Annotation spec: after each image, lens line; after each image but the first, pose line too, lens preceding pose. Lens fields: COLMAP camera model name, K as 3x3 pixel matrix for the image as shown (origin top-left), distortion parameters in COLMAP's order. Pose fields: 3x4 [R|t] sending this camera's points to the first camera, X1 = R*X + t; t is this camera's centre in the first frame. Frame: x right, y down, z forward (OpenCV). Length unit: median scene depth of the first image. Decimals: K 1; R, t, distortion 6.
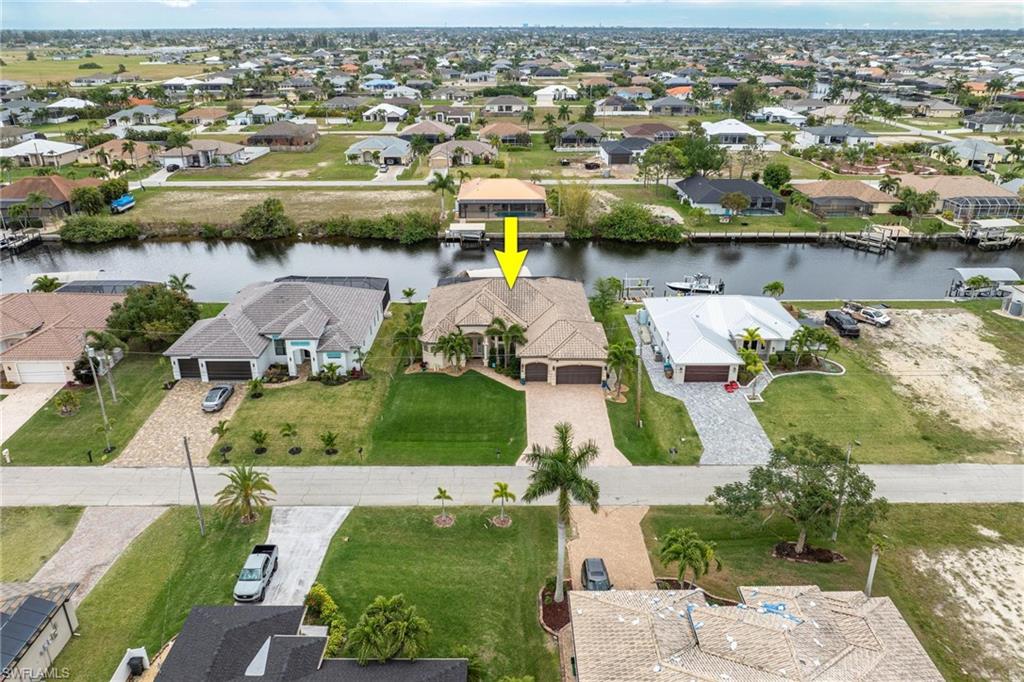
lens RADIAL K [[736.2, 0, 509.7], [0, 736.2, 336.0], [0, 0, 1]] dist [-0.022498, -0.000627]
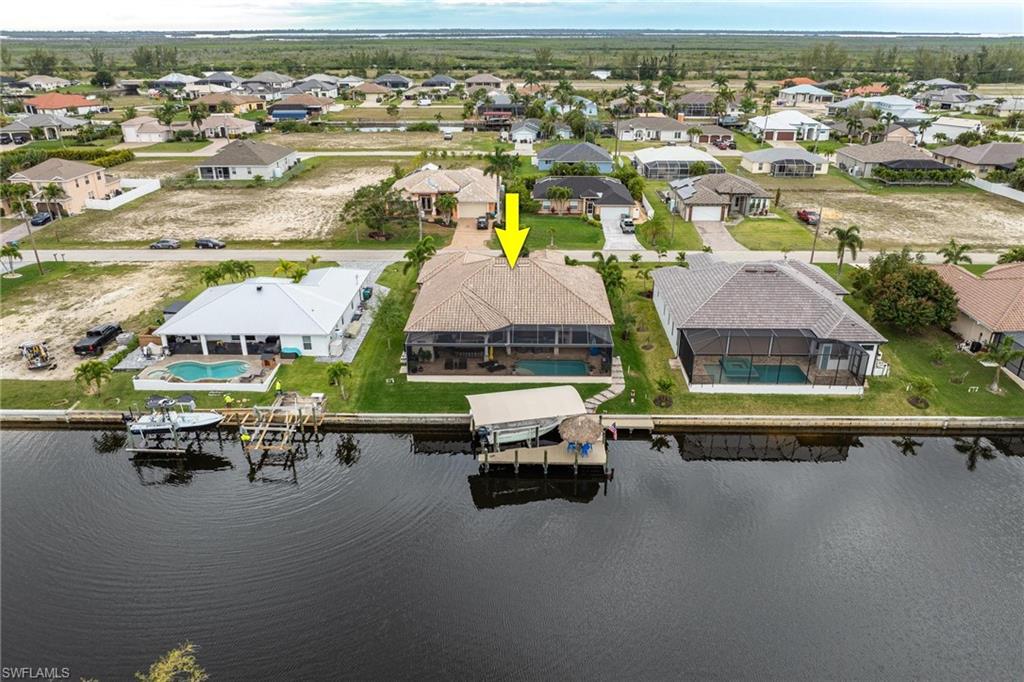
lens RADIAL K [[755.0, 0, 516.1], [0, 755.0, 341.1], [0, 0, 1]] dist [-0.024530, 0.002307]
pose [[-0.999733, -0.006384, 0.022227, -0.027471], [0.011385, 0.700736, 0.713330, -0.651076], [-0.020129, 0.713392, -0.700476, 1.706828]]
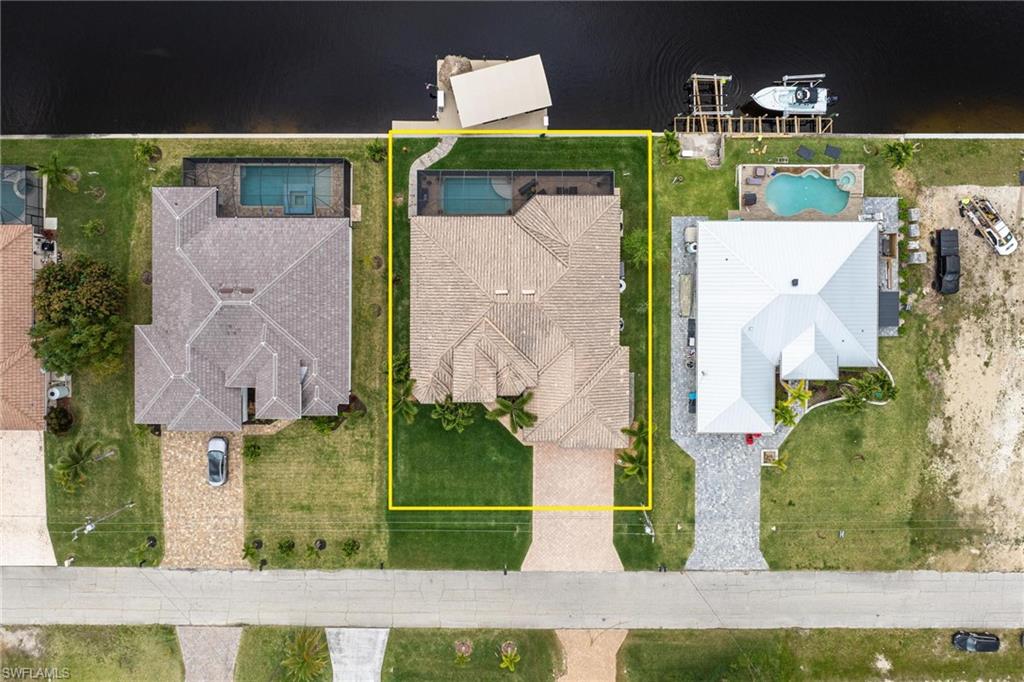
lens RADIAL K [[736.2, 0, 509.7], [0, 736.2, 336.0], [0, 0, 1]] dist [-0.022498, -0.000627]
pose [[0.999925, 0.007530, -0.009626, -0.000687], [0.005988, 0.384728, 0.923010, -0.761113], [0.010653, -0.922999, 0.384655, 0.678932]]
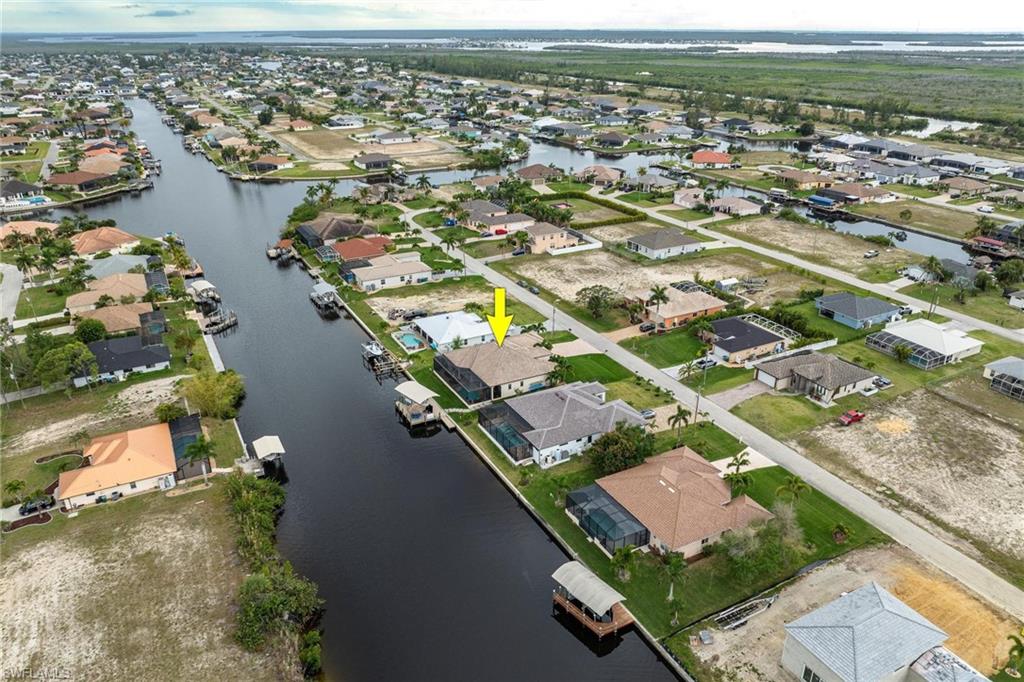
lens RADIAL K [[736.2, 0, 509.7], [0, 736.2, 336.0], [0, 0, 1]] dist [-0.022498, -0.000627]
pose [[-0.462299, -0.345297, 0.816731, -1.505164], [0.347666, 0.776734, 0.525178, -1.052254], [-0.815725, 0.526739, -0.239035, 1.421883]]
